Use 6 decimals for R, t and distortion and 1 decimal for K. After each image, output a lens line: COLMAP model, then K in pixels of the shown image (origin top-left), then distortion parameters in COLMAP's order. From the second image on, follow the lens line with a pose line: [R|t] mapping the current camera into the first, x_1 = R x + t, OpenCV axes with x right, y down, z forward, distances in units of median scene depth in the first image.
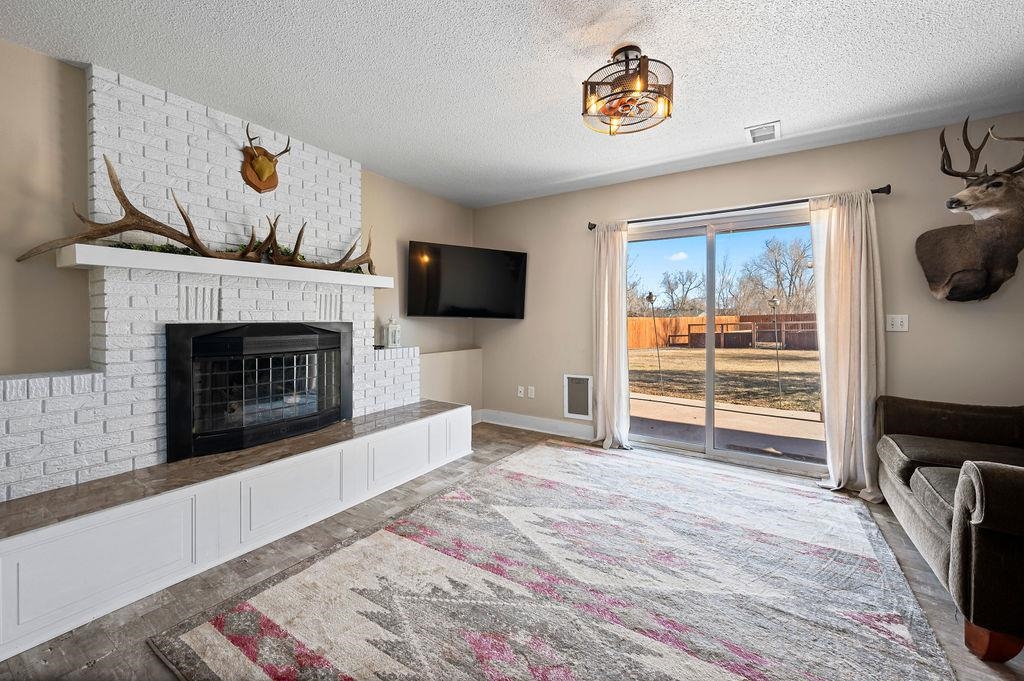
lens RADIAL K [[414.3, 0, 507.5], [0, 414.3, 322.6], [0, 0, 1]] dist [-0.001349, -0.000572]
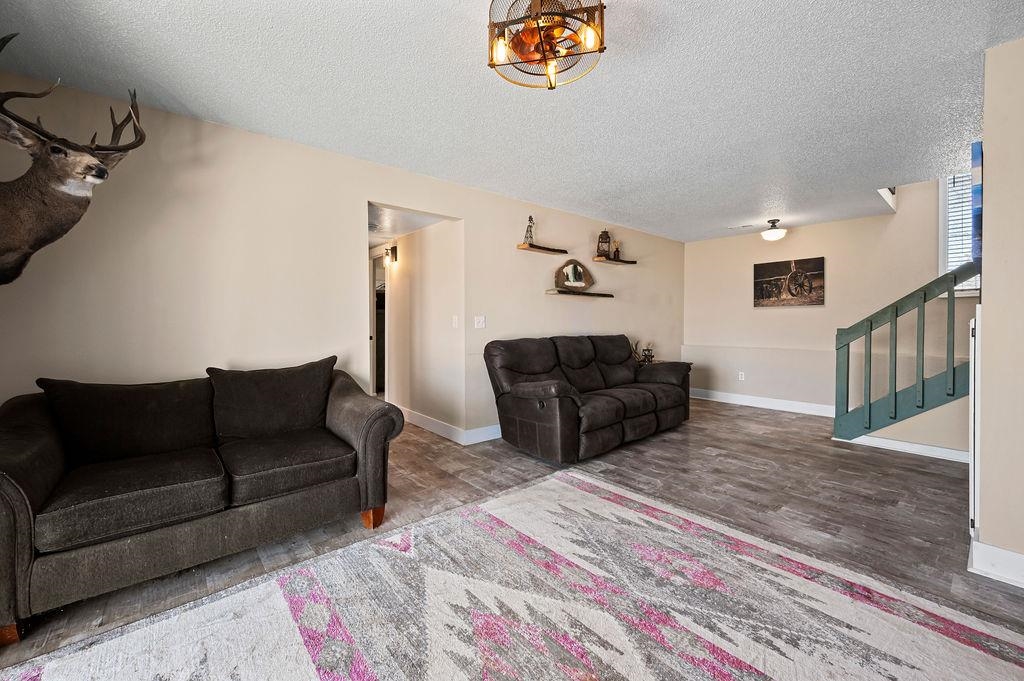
lens RADIAL K [[414.3, 0, 517.4], [0, 414.3, 321.6], [0, 0, 1]] dist [-0.001349, -0.000572]
pose [[-0.963495, -0.004062, 0.267697, 0.142751], [-0.000958, 0.999931, 0.011722, -0.014075], [-0.267726, 0.011038, -0.963432, 1.944126]]
